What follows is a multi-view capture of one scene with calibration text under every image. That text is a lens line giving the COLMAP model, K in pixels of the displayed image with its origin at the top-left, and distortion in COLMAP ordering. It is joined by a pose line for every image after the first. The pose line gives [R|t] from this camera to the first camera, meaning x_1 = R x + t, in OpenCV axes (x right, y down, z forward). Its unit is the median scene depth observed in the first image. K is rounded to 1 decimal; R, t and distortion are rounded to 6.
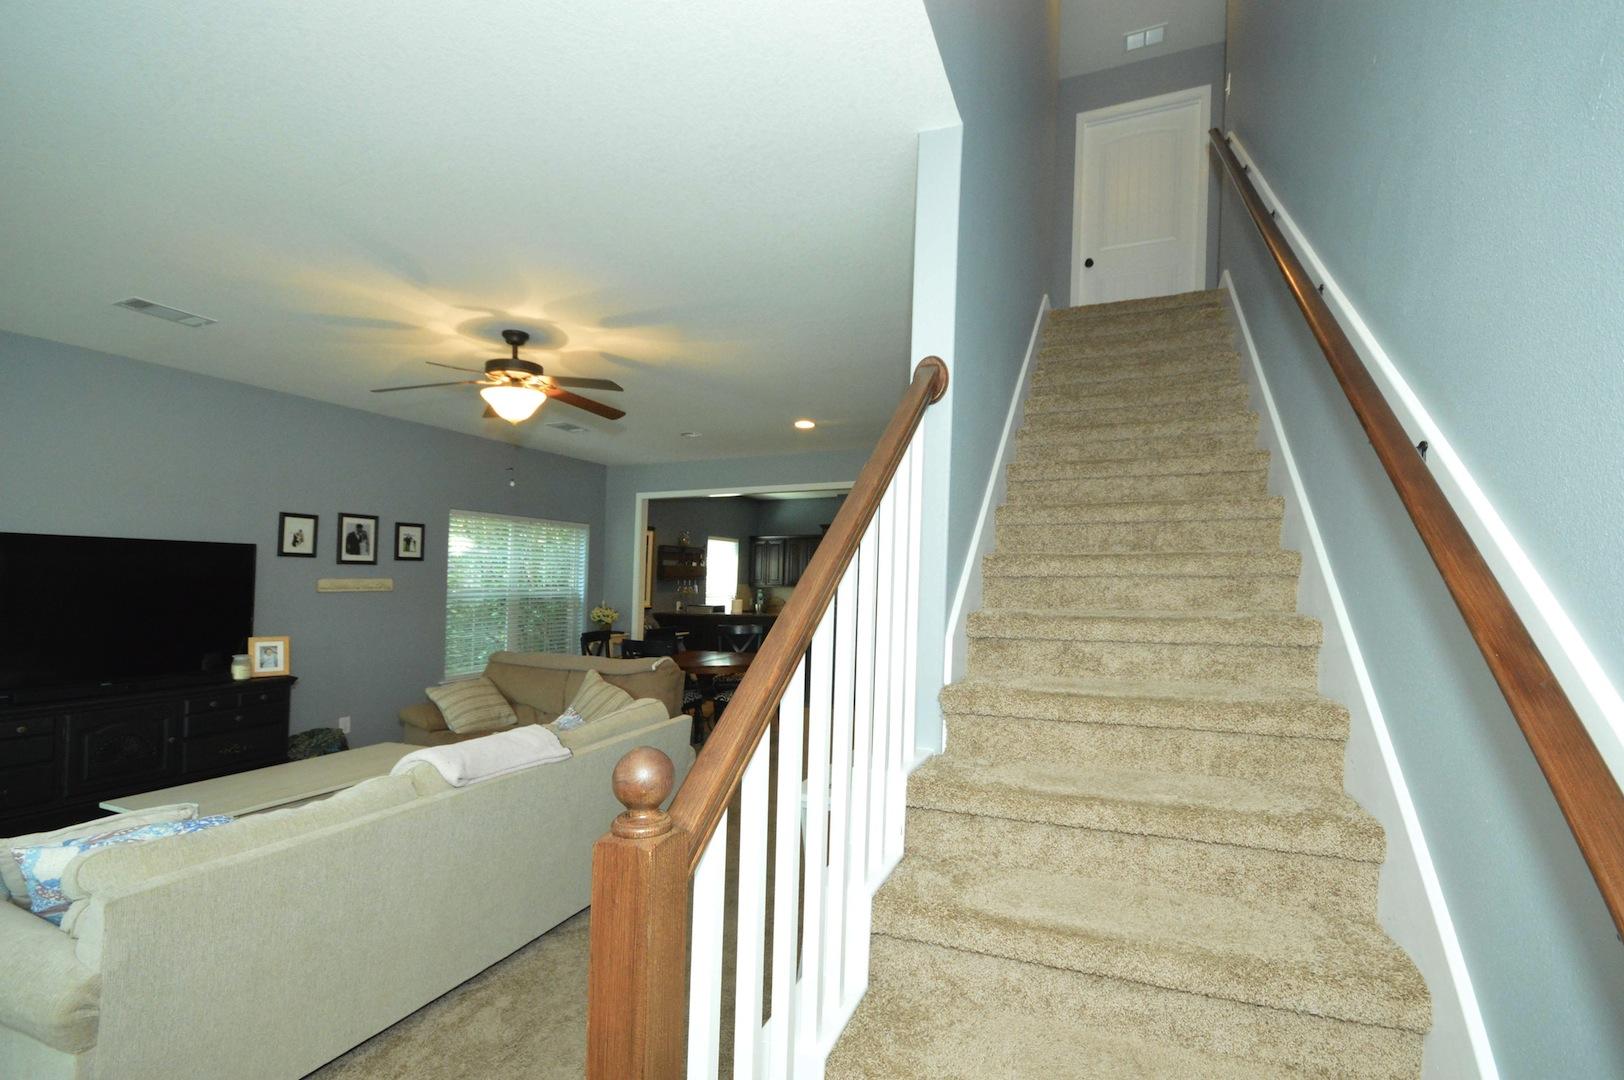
lens RADIAL K [[703.2, 0, 845.6], [0, 703.2, 541.0], [0, 0, 1]] dist [0.028188, -0.015982]
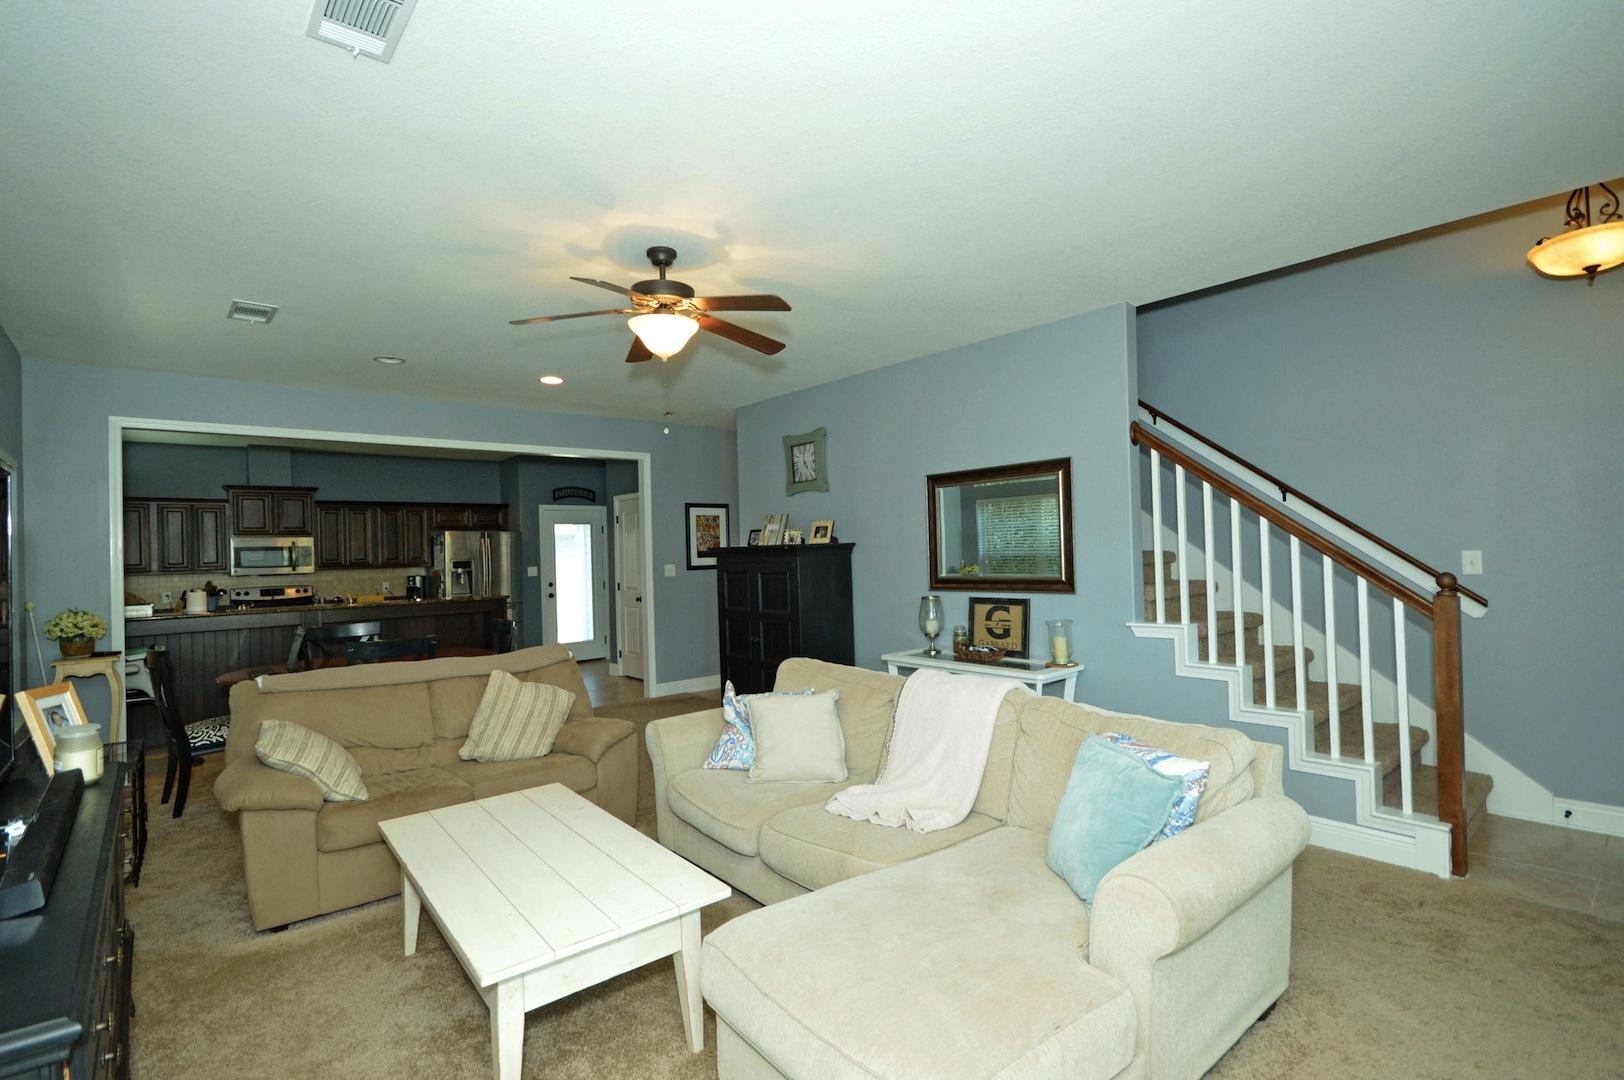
lens RADIAL K [[729.8, 0, 783.4], [0, 729.8, 536.7], [0, 0, 1]] dist [-0.000262, -0.000240]
pose [[0.515257, 0.001607, 0.857034, -0.837207], [-0.020665, 0.999731, 0.010550, 0.023877], [-0.856786, -0.023147, 0.515152, 0.329885]]
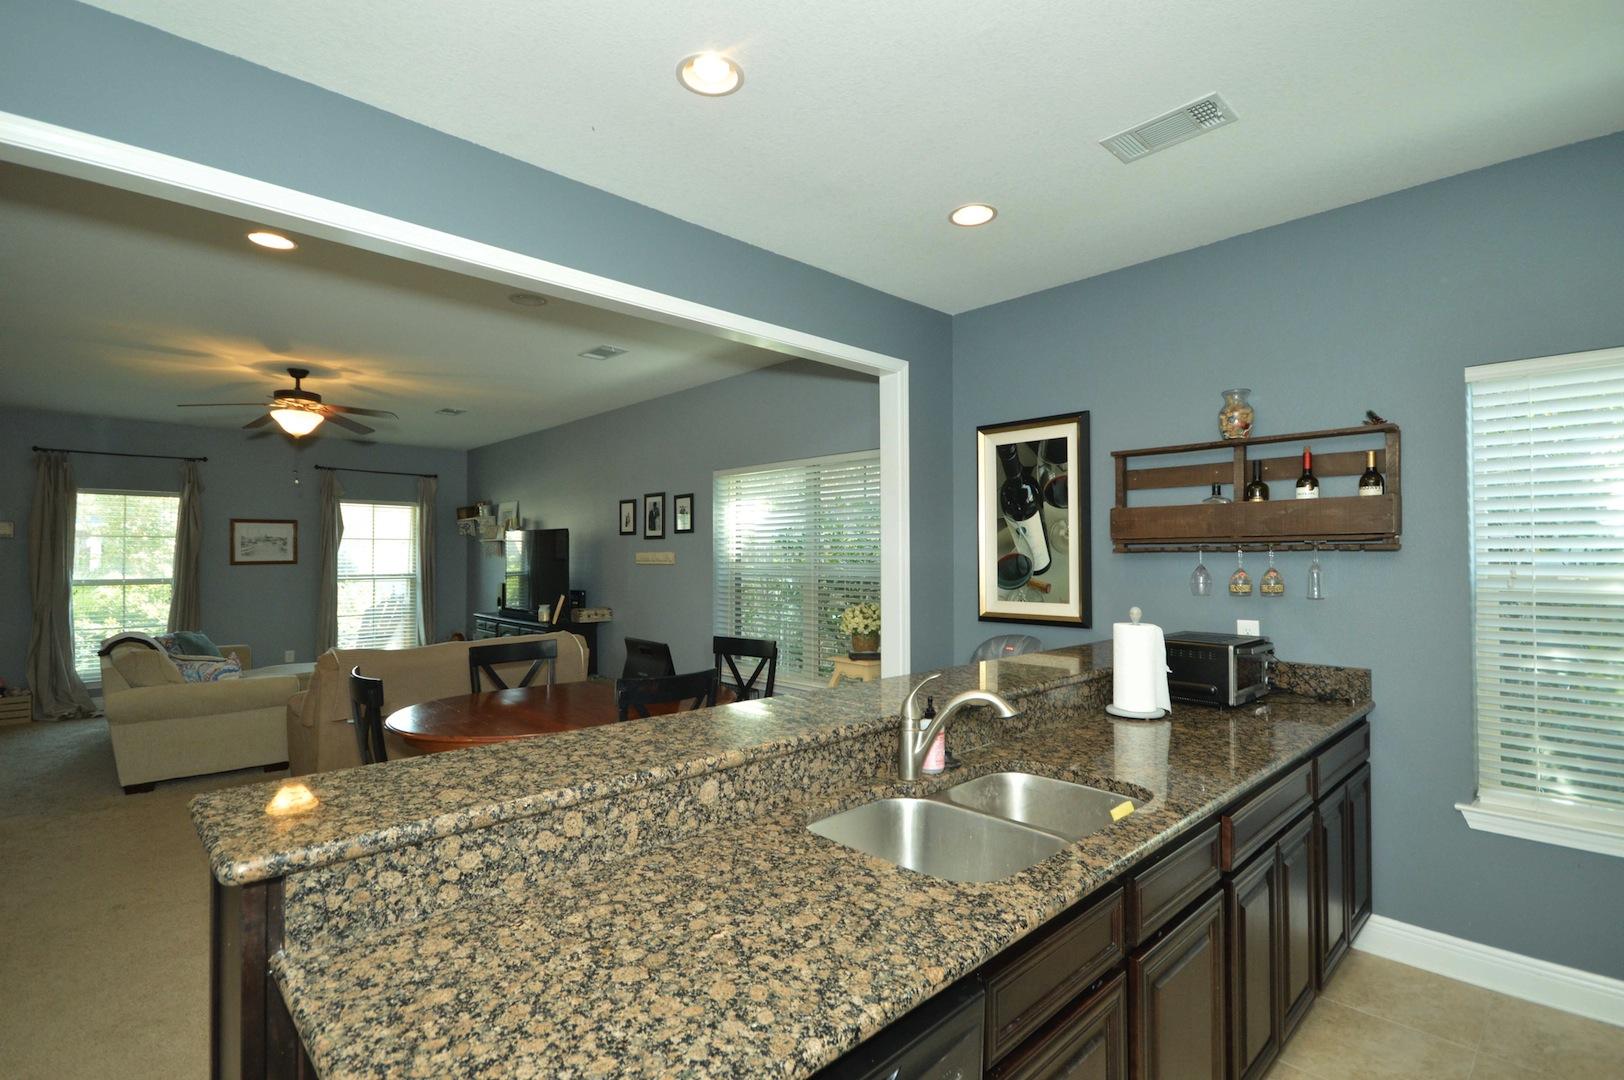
lens RADIAL K [[762.7, 0, 807.8], [0, 762.7, 544.5], [0, 0, 1]] dist [-0.000454, -0.000131]
pose [[-0.438681, -0.015220, -0.898514, 0.278438], [0.050139, 0.997885, -0.041383, 0.109702], [0.897243, -0.063204, -0.436989, 1.870381]]
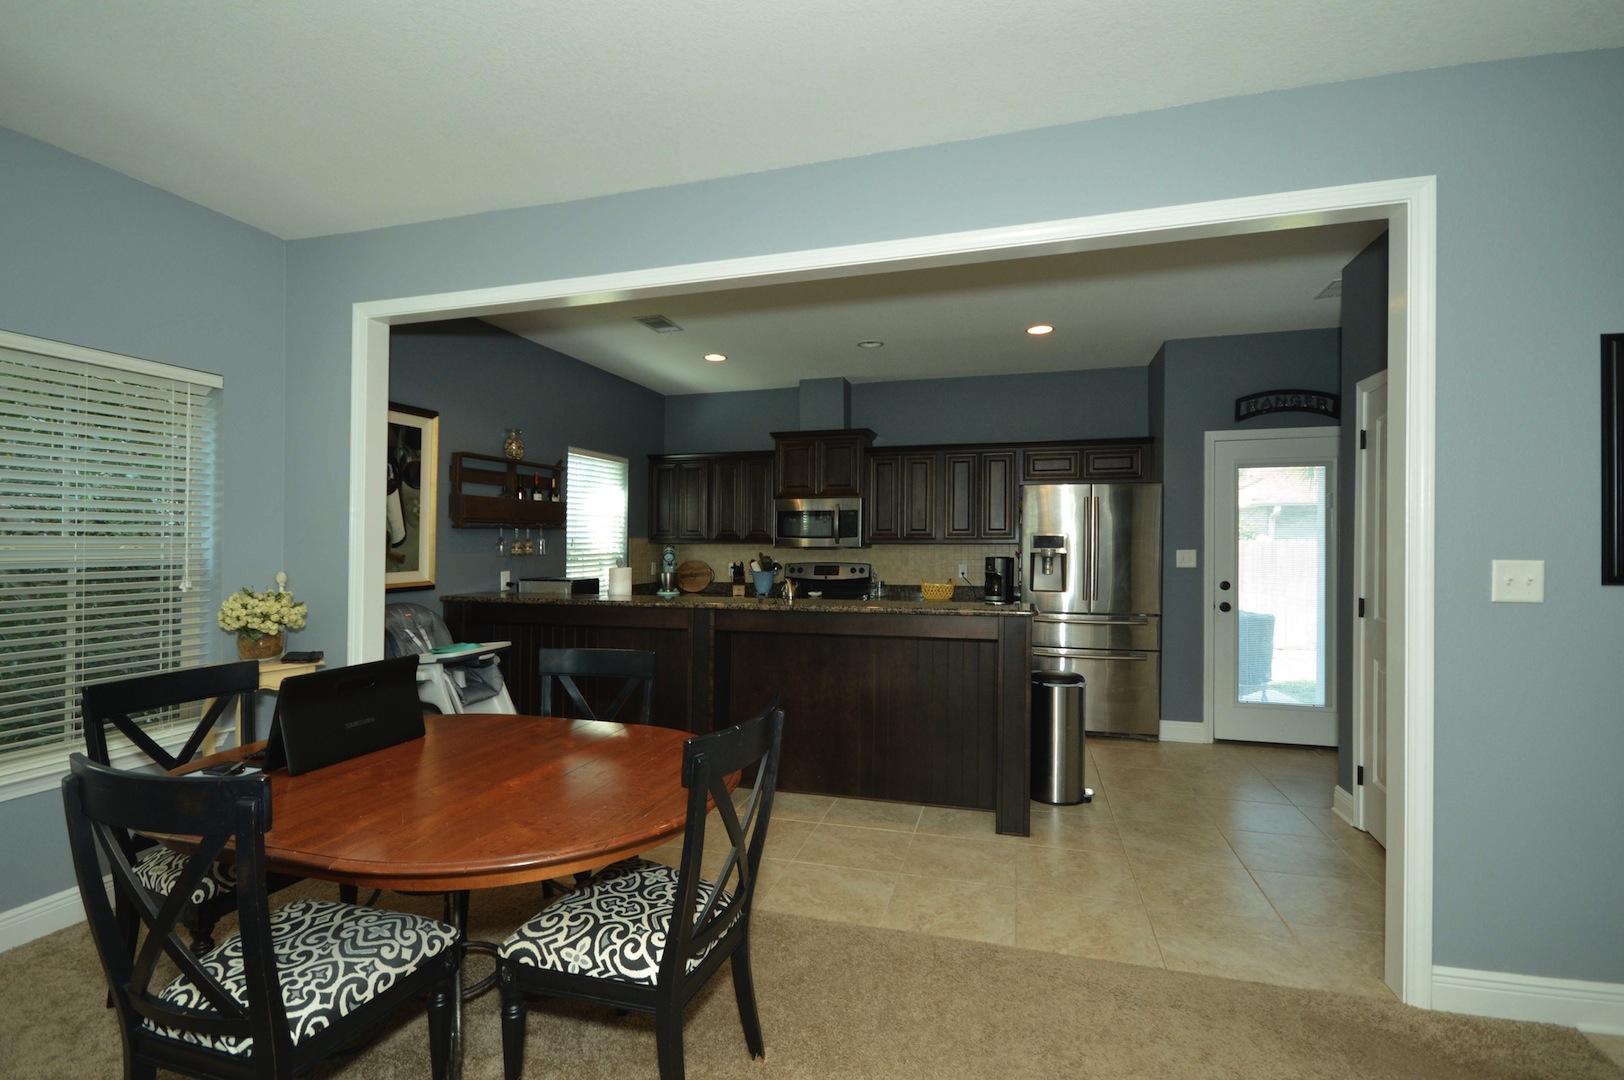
lens RADIAL K [[744.9, 0, 806.7], [0, 744.9, 540.5], [0, 0, 1]] dist [0.001671, 0.000549]
pose [[0.997784, -0.003560, 0.066435, -0.116217], [-0.000215, 0.998389, 0.056732, 0.066138], [-0.066530, -0.056621, 0.996177, 0.894722]]
